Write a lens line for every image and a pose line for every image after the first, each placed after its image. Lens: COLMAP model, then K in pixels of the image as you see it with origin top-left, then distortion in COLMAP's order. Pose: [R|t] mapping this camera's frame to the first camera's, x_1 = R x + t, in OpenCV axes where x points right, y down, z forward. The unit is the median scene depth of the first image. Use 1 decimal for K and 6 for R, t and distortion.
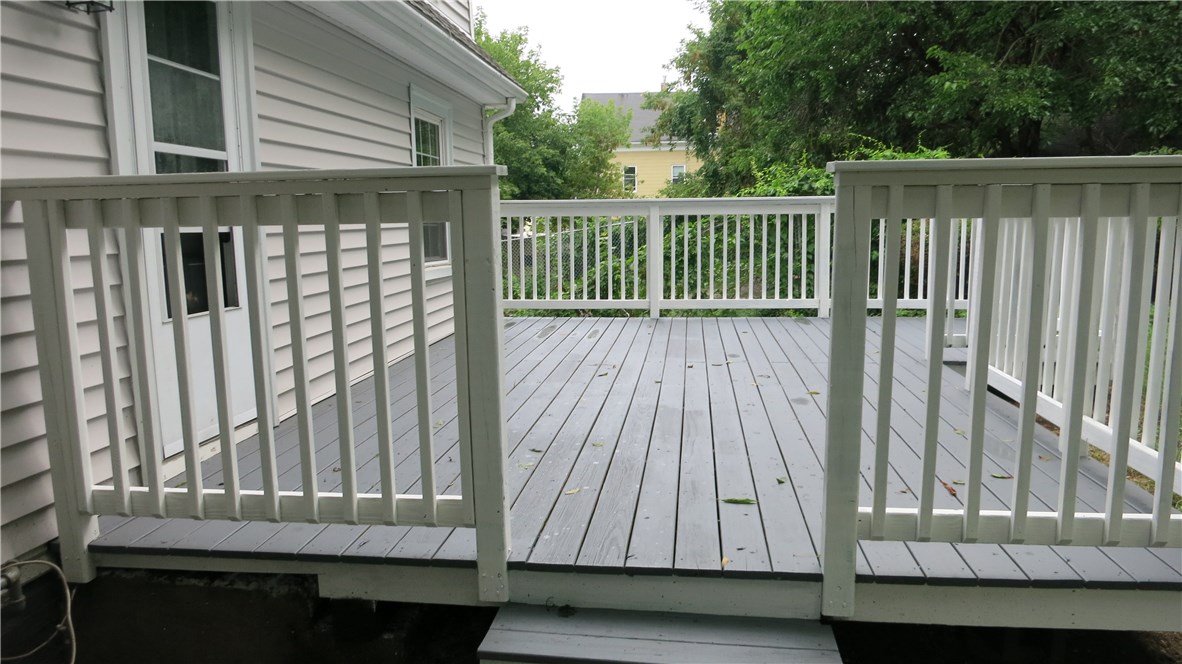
lens RADIAL K [[850.2, 0, 591.0], [0, 850.2, 332.0], [0, 0, 1]] dist [-0.008266, -0.033606]
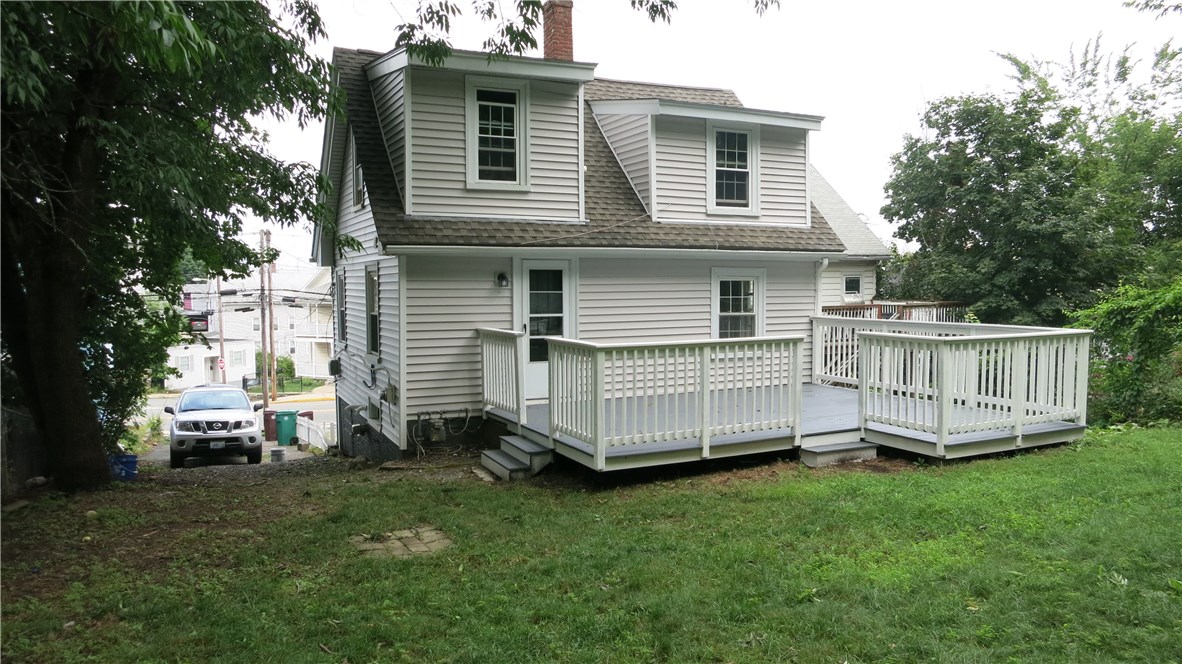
lens RADIAL K [[850.2, 0, 591.0], [0, 850.2, 332.0], [0, 0, 1]] dist [-0.008266, -0.033606]
pose [[0.541837, 0.053325, -0.838791, 2.892197], [-0.119641, 0.992716, -0.014174, -0.127579], [0.831925, 0.108034, 0.544270, -0.832328]]
